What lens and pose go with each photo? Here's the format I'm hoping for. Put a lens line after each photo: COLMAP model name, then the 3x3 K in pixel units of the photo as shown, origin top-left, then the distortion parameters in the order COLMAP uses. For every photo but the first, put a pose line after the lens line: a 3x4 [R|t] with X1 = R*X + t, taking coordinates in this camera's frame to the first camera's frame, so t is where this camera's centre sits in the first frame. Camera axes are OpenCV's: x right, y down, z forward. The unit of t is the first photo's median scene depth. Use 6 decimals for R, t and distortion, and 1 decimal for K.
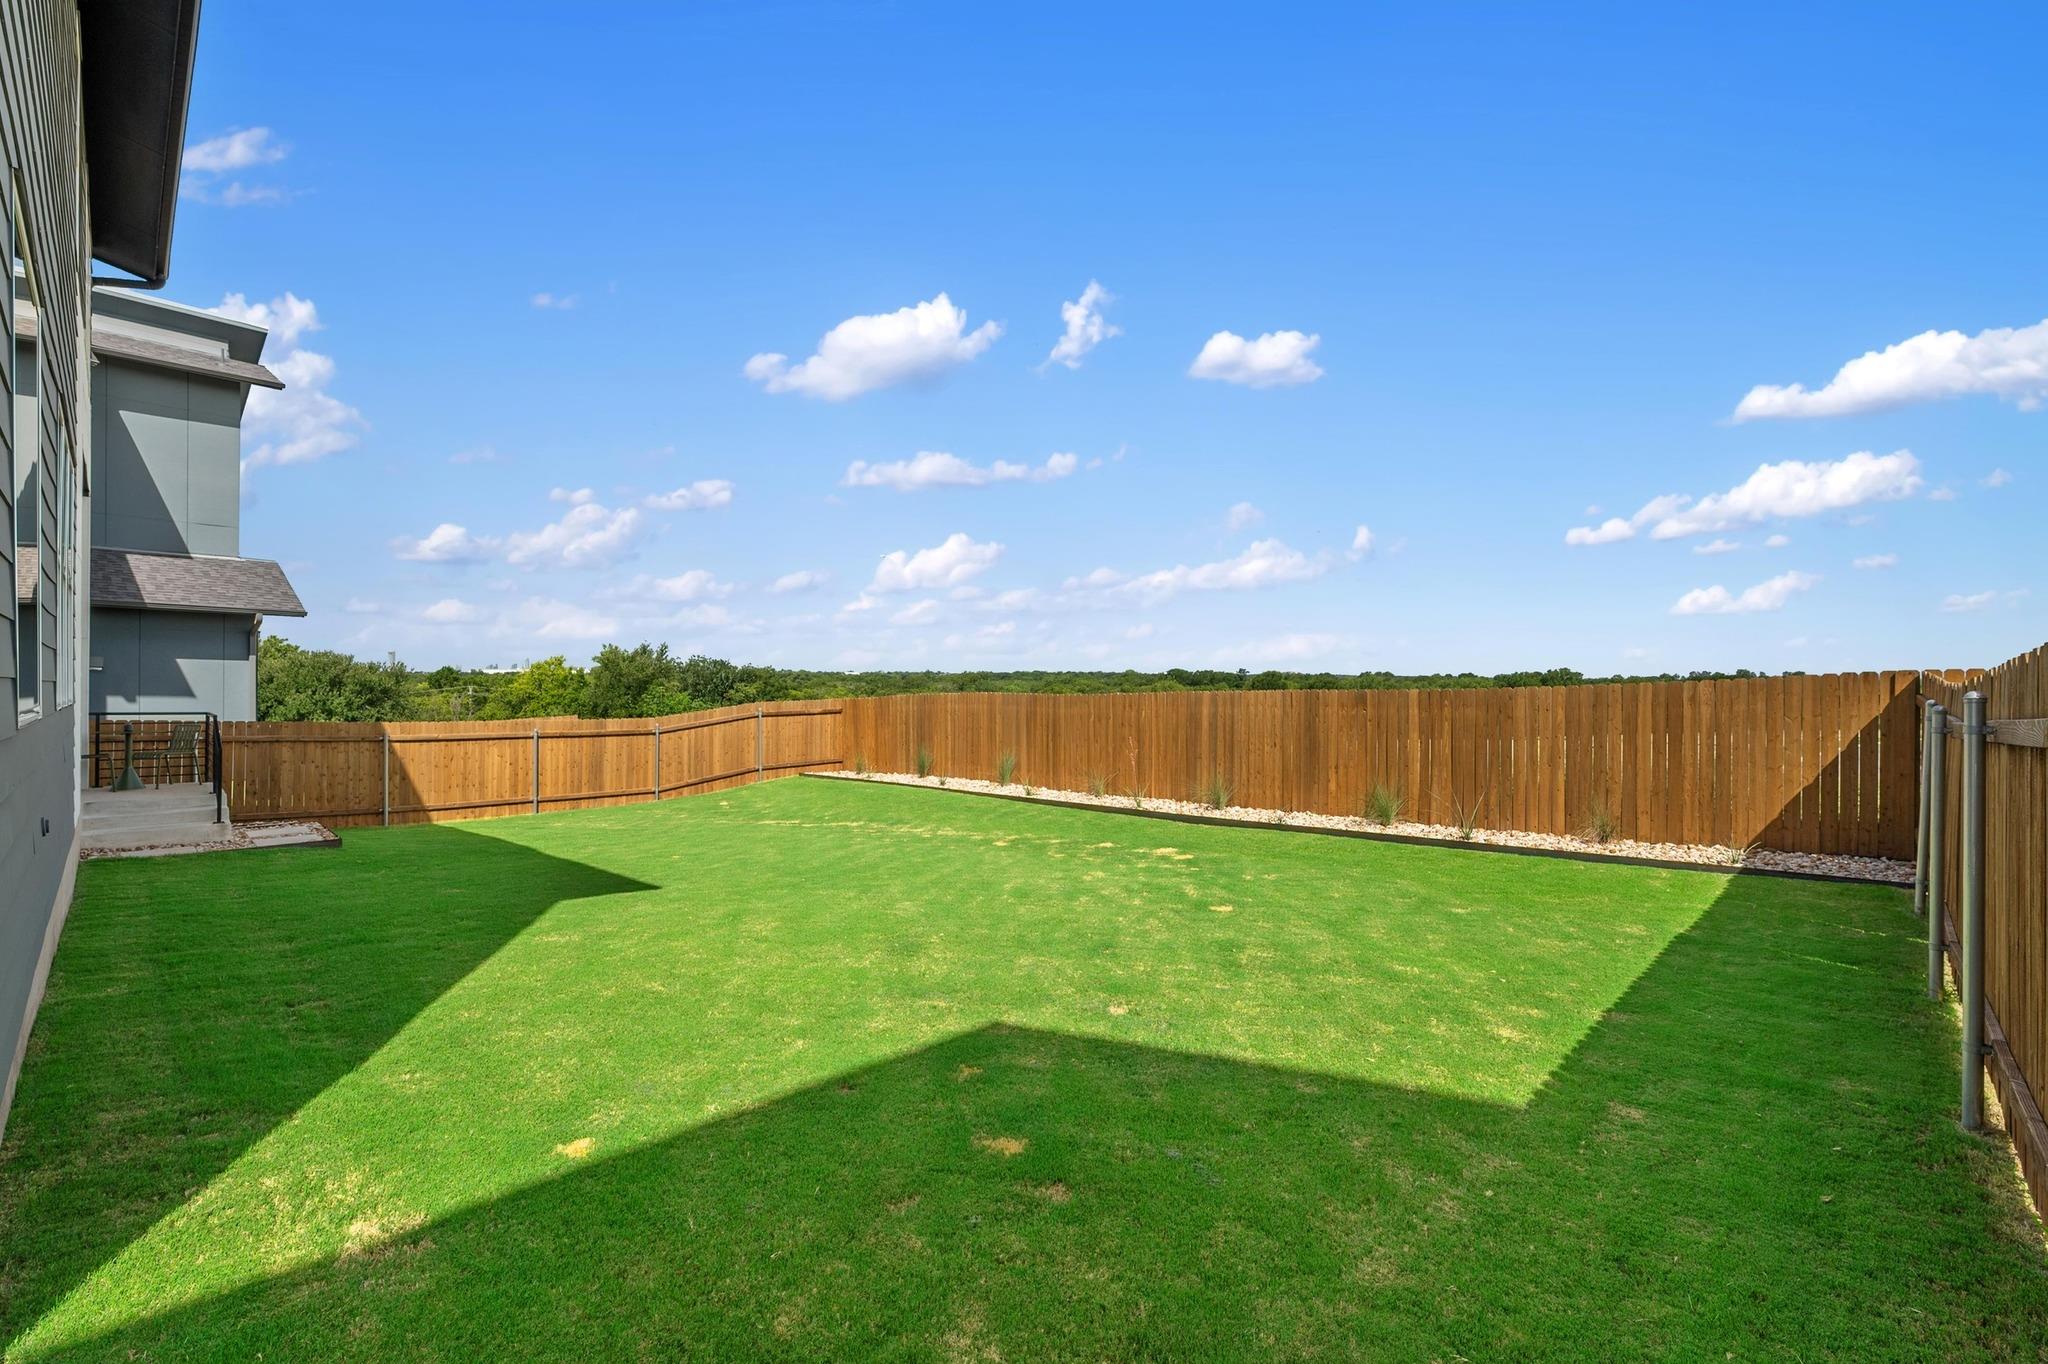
lens RADIAL K [[852.2, 0, 1031.2], [0, 852.2, 693.7], [0, 0, 1]] dist [-0.006043, -0.000033]
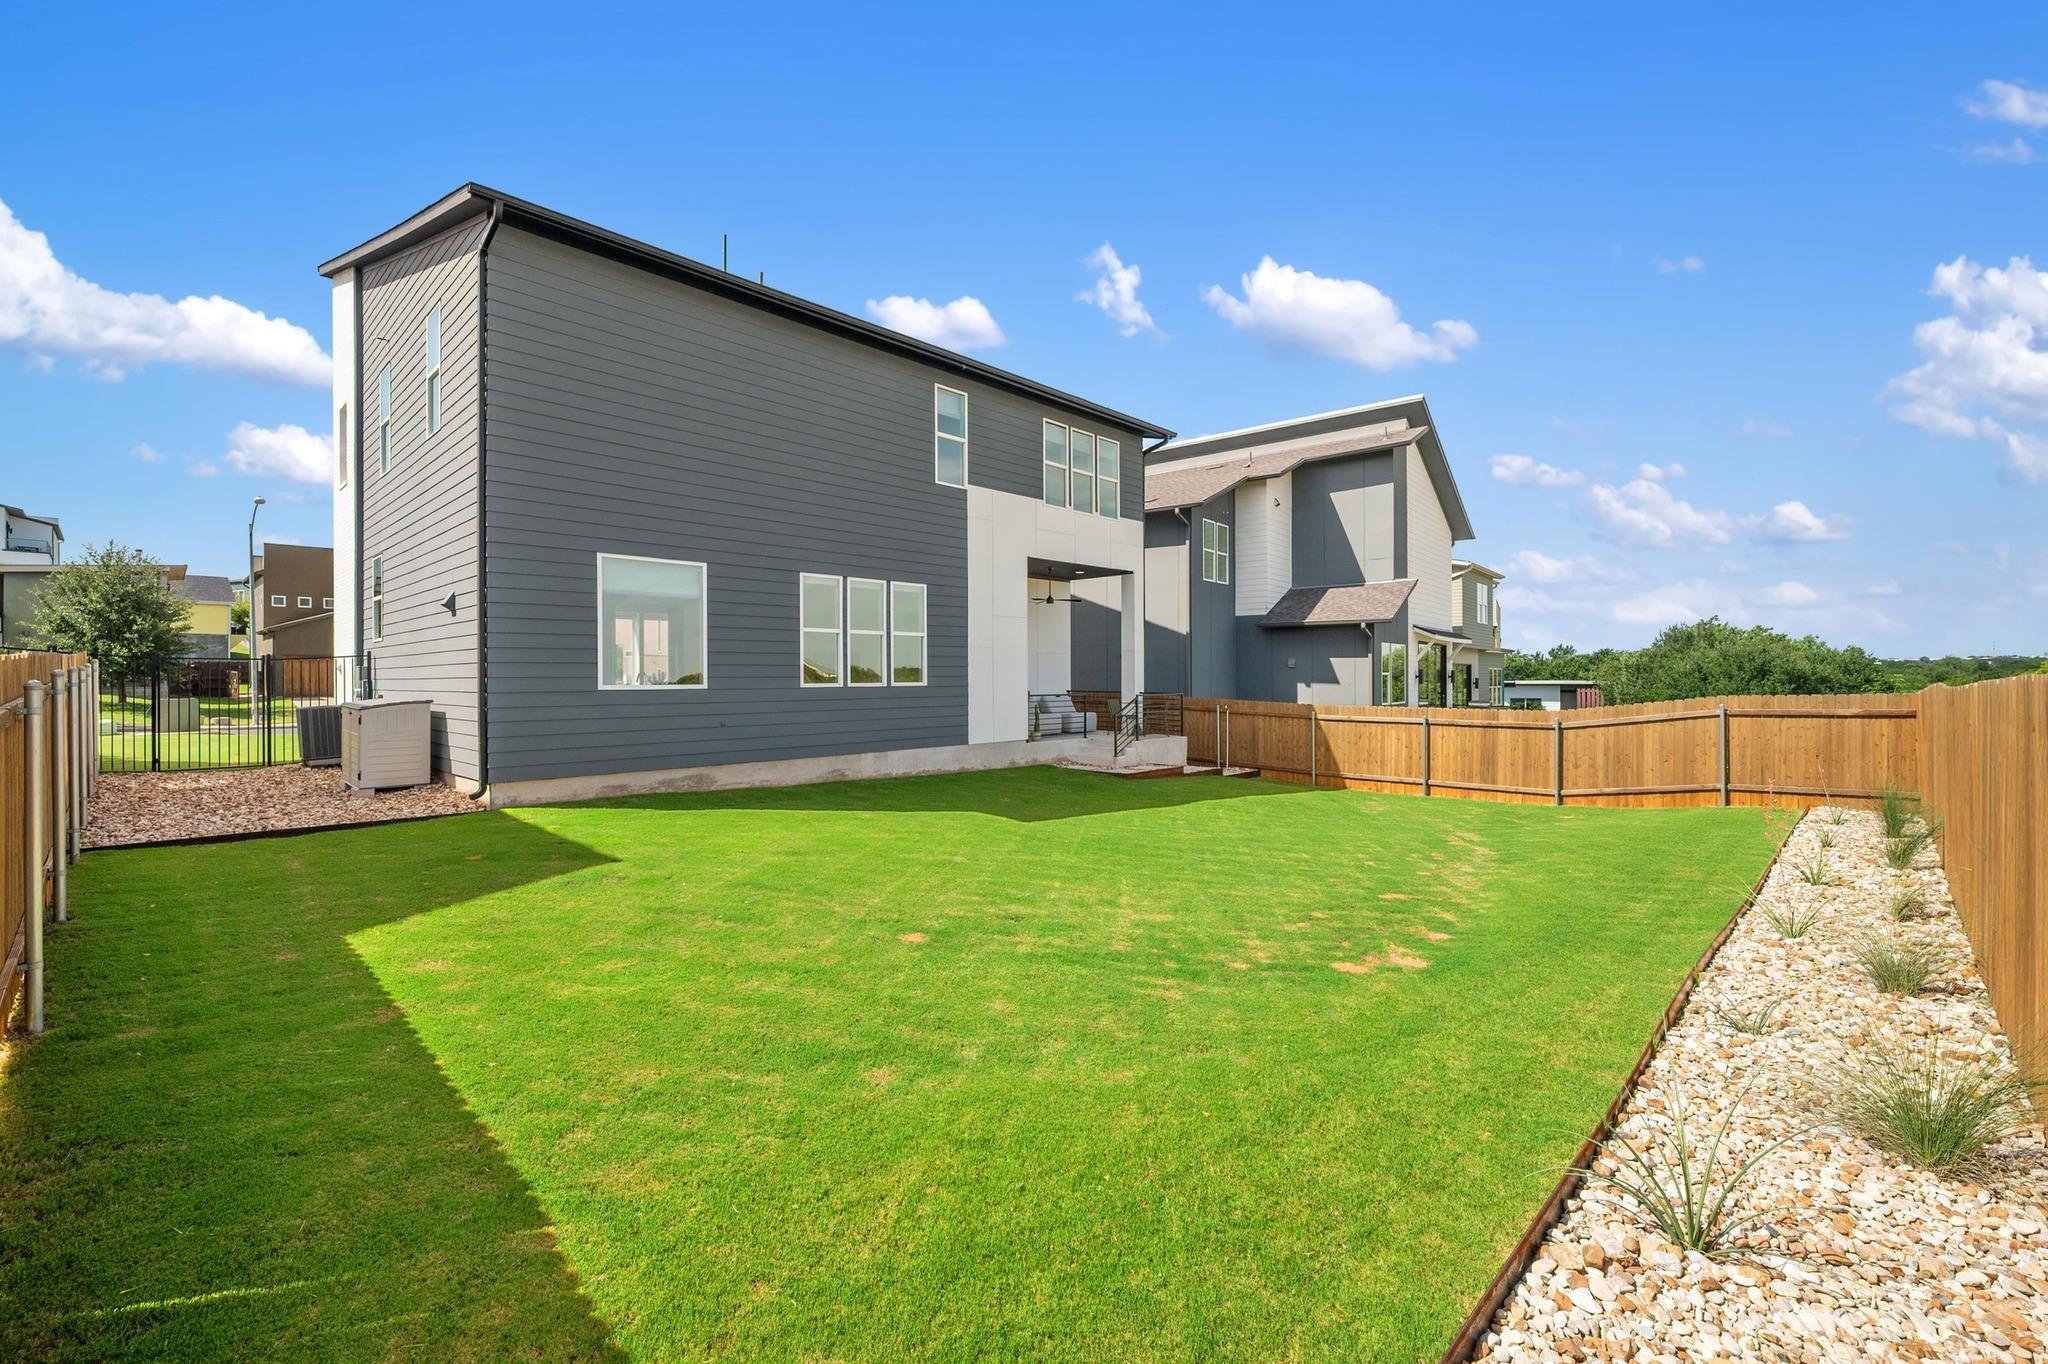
lens RADIAL K [[852.2, 0, 1028.6], [0, 852.2, 680.1], [0, 0, 1]] dist [-0.006043, -0.000033]
pose [[0.040878, 0.001820, -0.999163, 0.433491], [-0.004838, 0.999987, 0.001623, -0.002759], [0.999152, 0.004768, 0.040886, 0.433414]]
